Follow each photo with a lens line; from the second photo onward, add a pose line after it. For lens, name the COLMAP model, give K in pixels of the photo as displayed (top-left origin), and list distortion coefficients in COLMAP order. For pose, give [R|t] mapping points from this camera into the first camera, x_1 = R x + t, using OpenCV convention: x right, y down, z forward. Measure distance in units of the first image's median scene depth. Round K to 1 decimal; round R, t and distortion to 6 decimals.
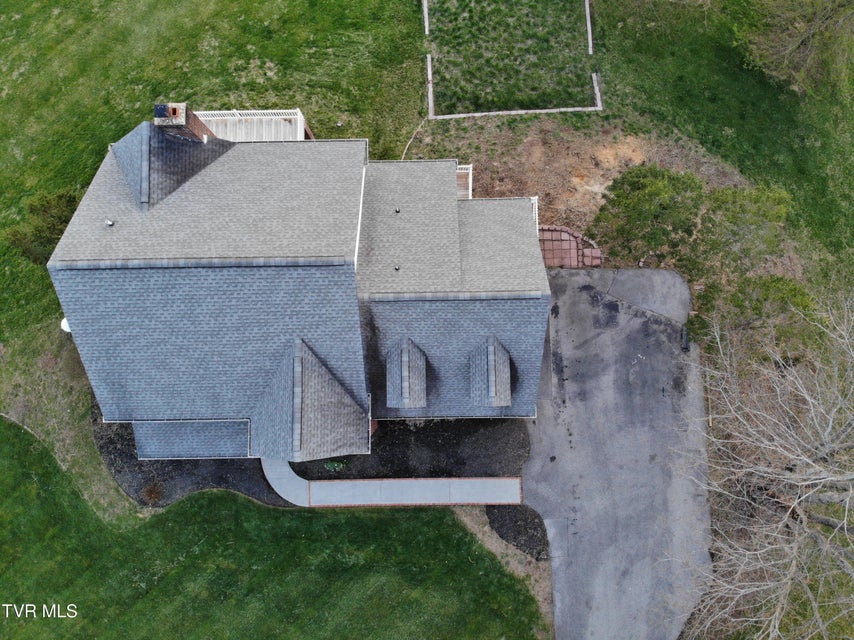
lens RADIAL K [[613.5, 0, 427.0], [0, 613.5, 320.0], [0, 0, 1]] dist [0.118471, -0.239078]
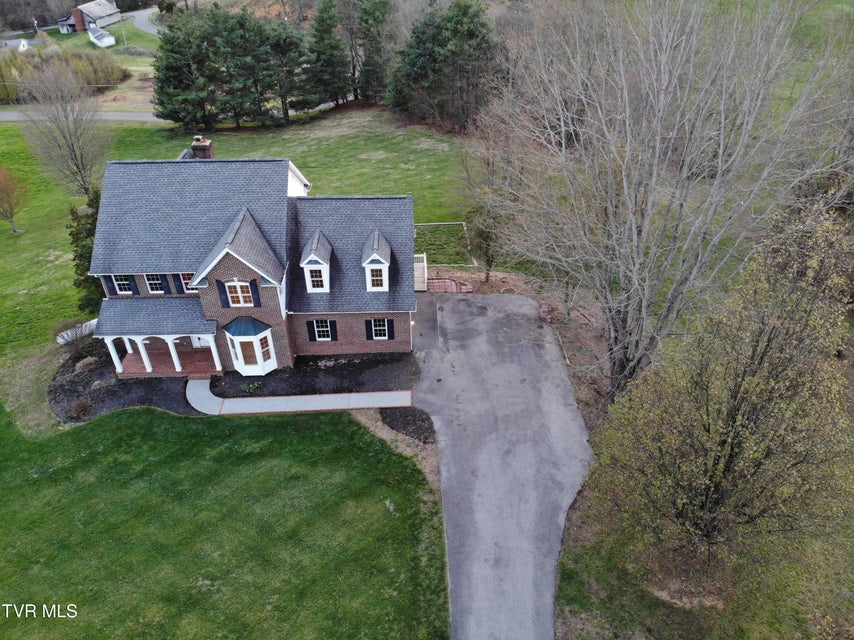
lens RADIAL K [[619.9, 0, 431.7], [0, 619.9, 319.5], [0, 0, 1]] dist [0.112362, -0.251871]
pose [[0.999900, -0.002255, 0.013930, 0.174326], [0.012086, 0.646382, -0.762918, 1.054851], [-0.007284, 0.763011, 0.646345, 0.151303]]
